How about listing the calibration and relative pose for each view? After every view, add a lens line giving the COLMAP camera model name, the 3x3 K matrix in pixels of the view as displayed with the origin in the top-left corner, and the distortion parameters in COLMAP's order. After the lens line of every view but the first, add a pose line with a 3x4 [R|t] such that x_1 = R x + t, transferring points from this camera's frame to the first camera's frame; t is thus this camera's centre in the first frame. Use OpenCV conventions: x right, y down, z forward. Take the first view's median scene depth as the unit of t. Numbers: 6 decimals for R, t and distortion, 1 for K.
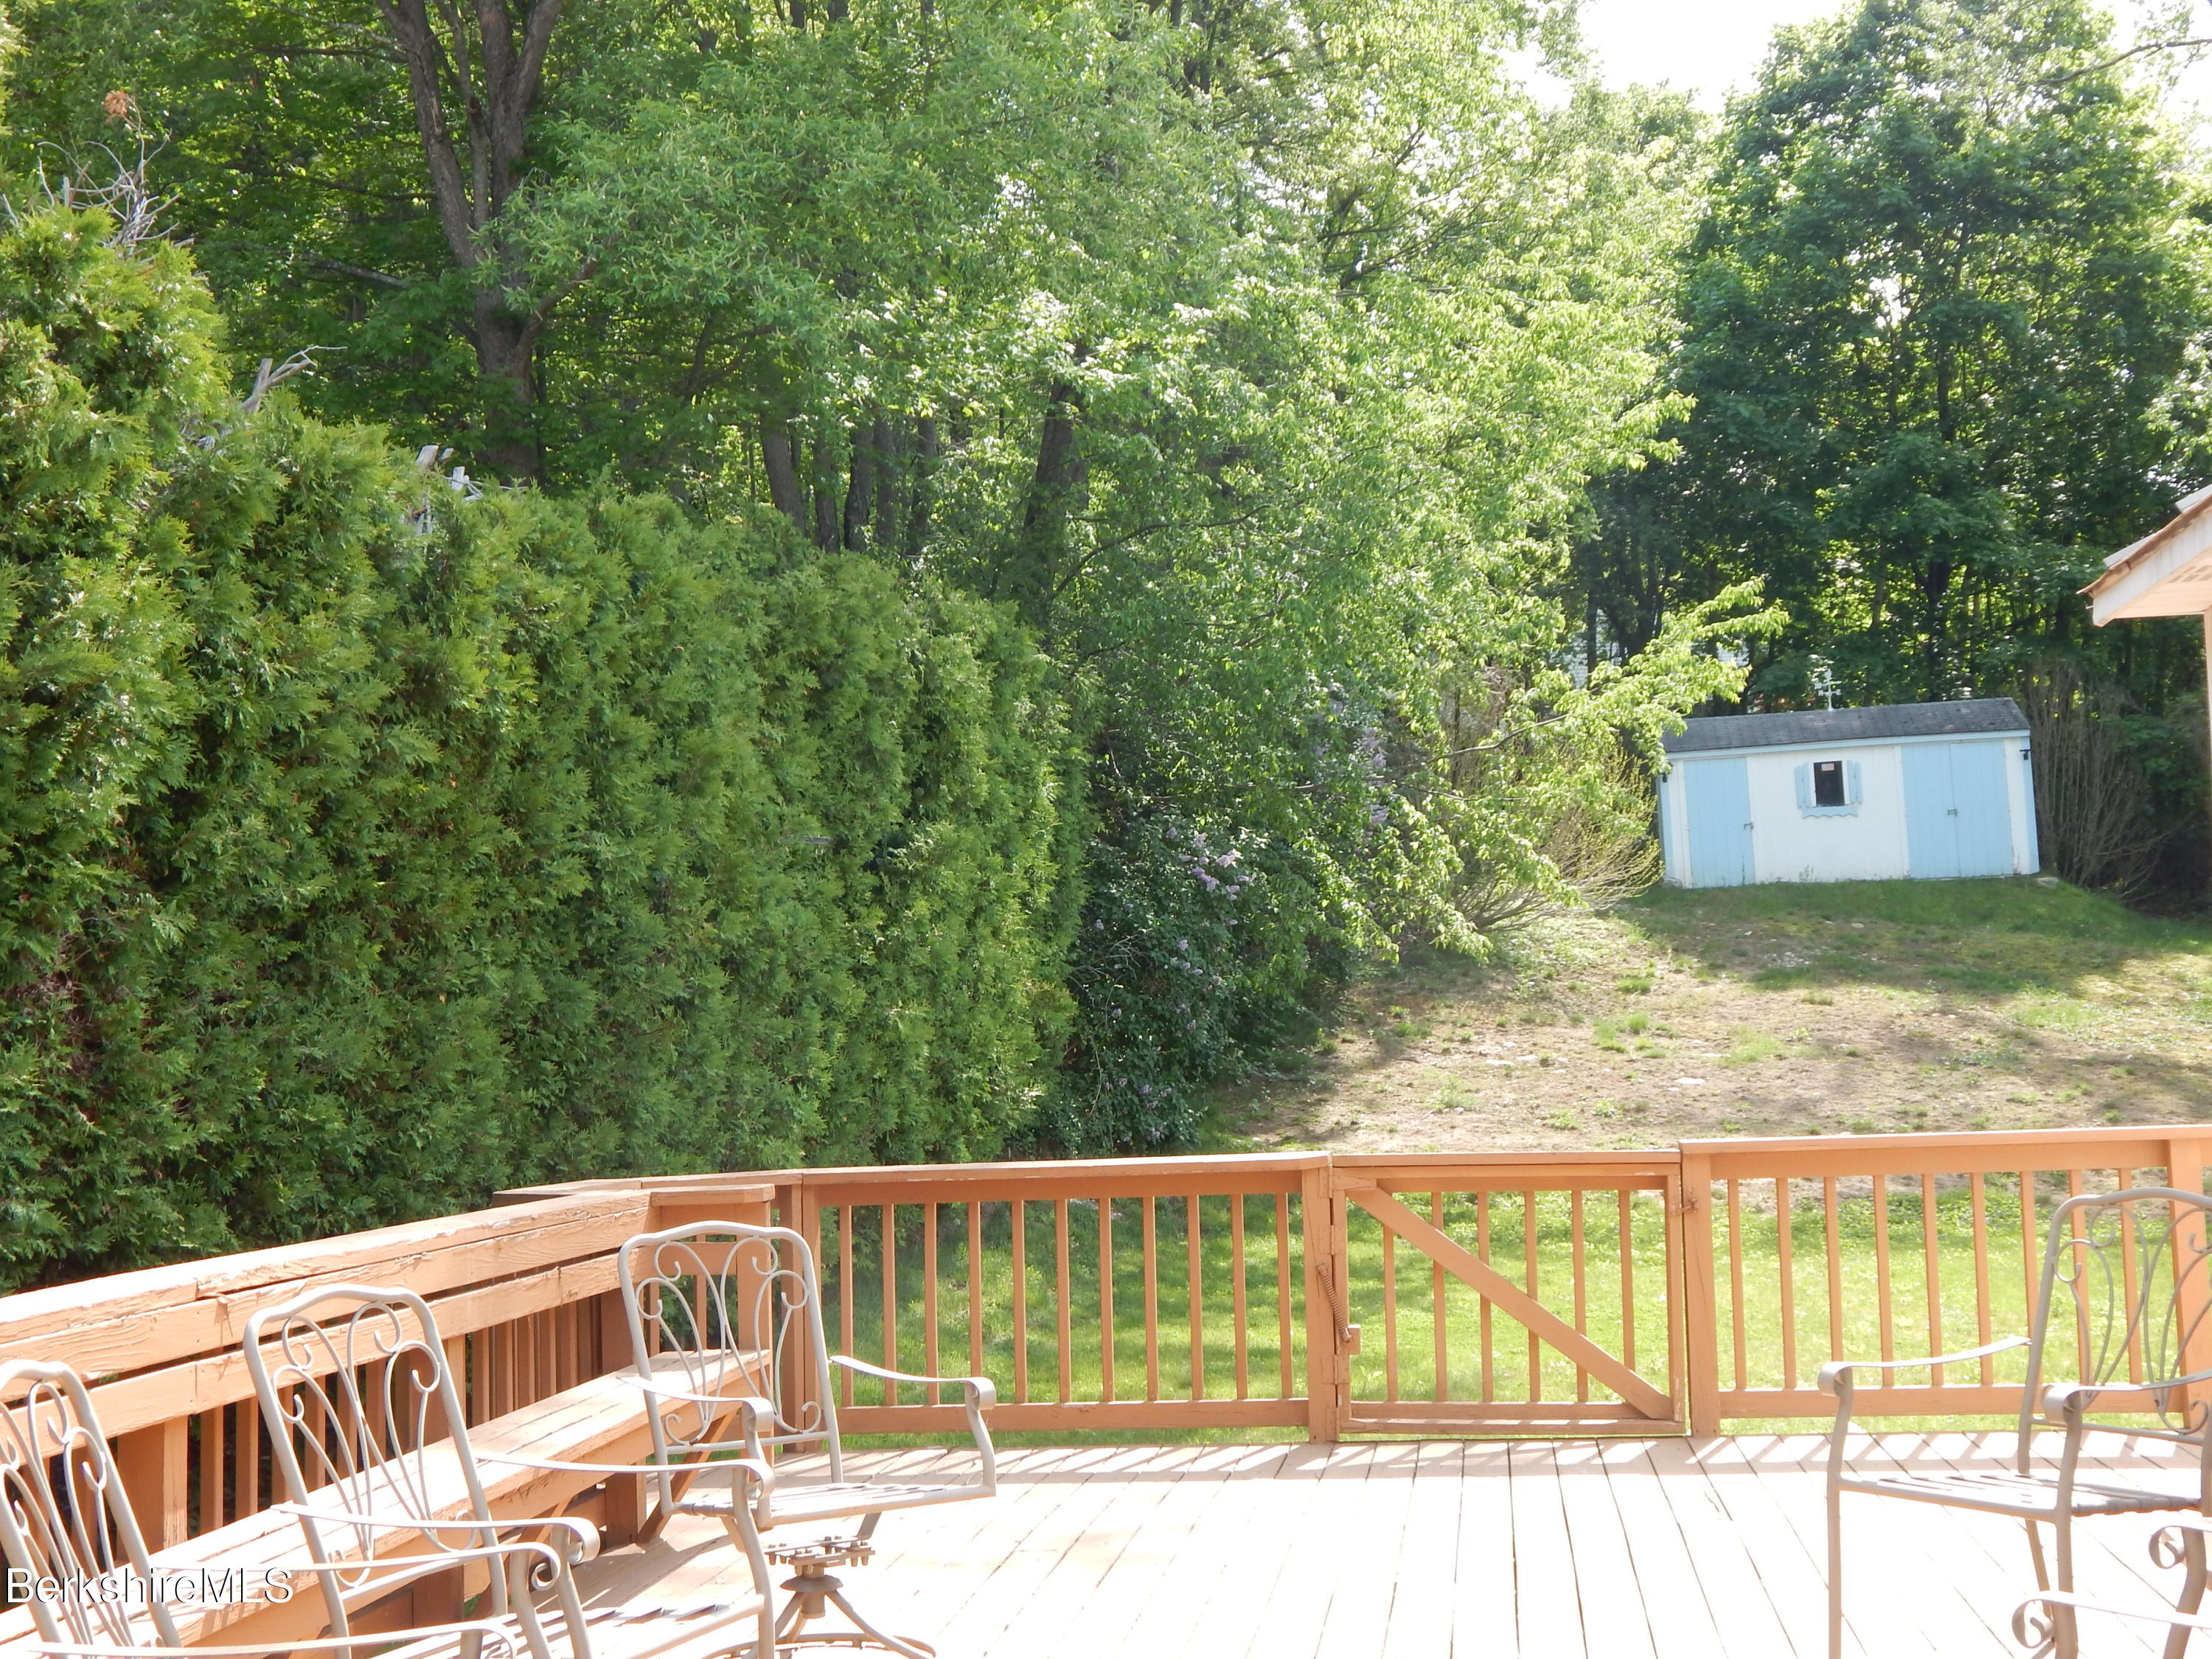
lens RADIAL K [[2760.0, 0, 1111.5], [0, 2760.0, 830.3], [0, 0, 1]] dist [0.006852, 0.000000]
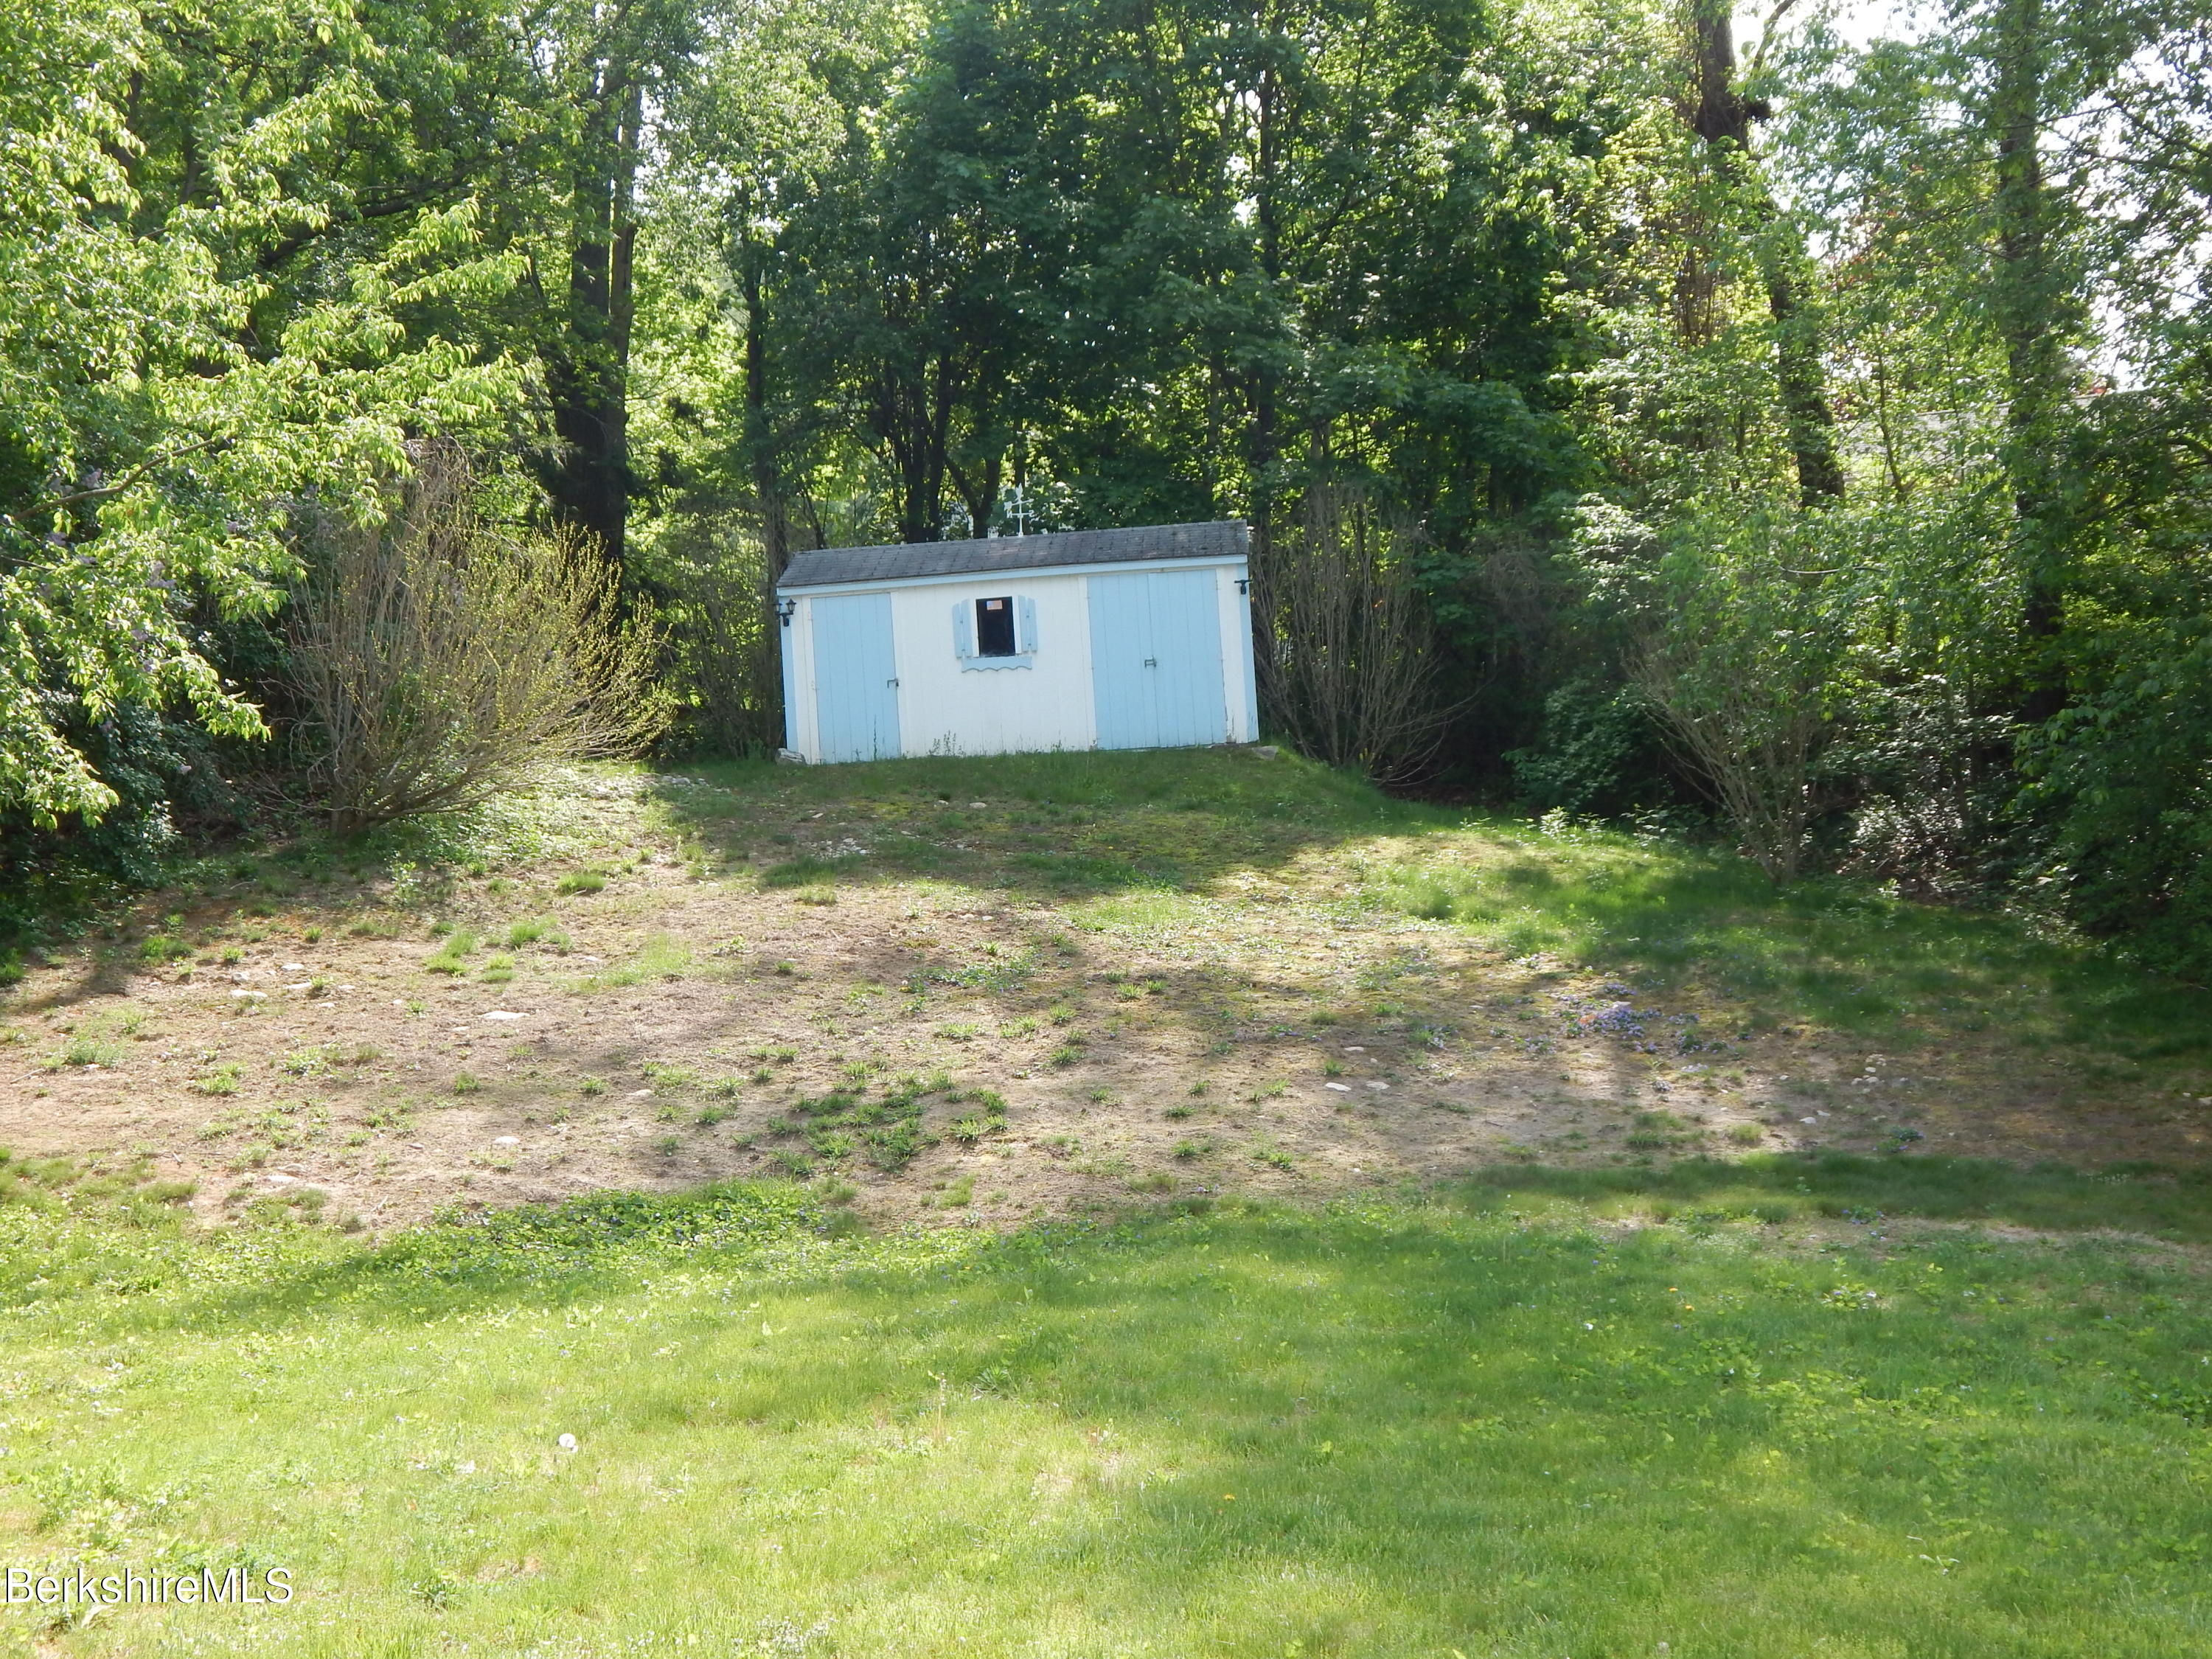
lens RADIAL K [[2760.0, 0, 1101.4], [0, 2760.0, 826.6], [0, 0, 1]] dist [0.006852, 0.000000]
pose [[0.992854, -0.006907, 0.119138, 0.198545], [0.004824, 0.999831, 0.017759, 0.025044], [-0.119241, -0.017058, 0.992719, 0.240485]]
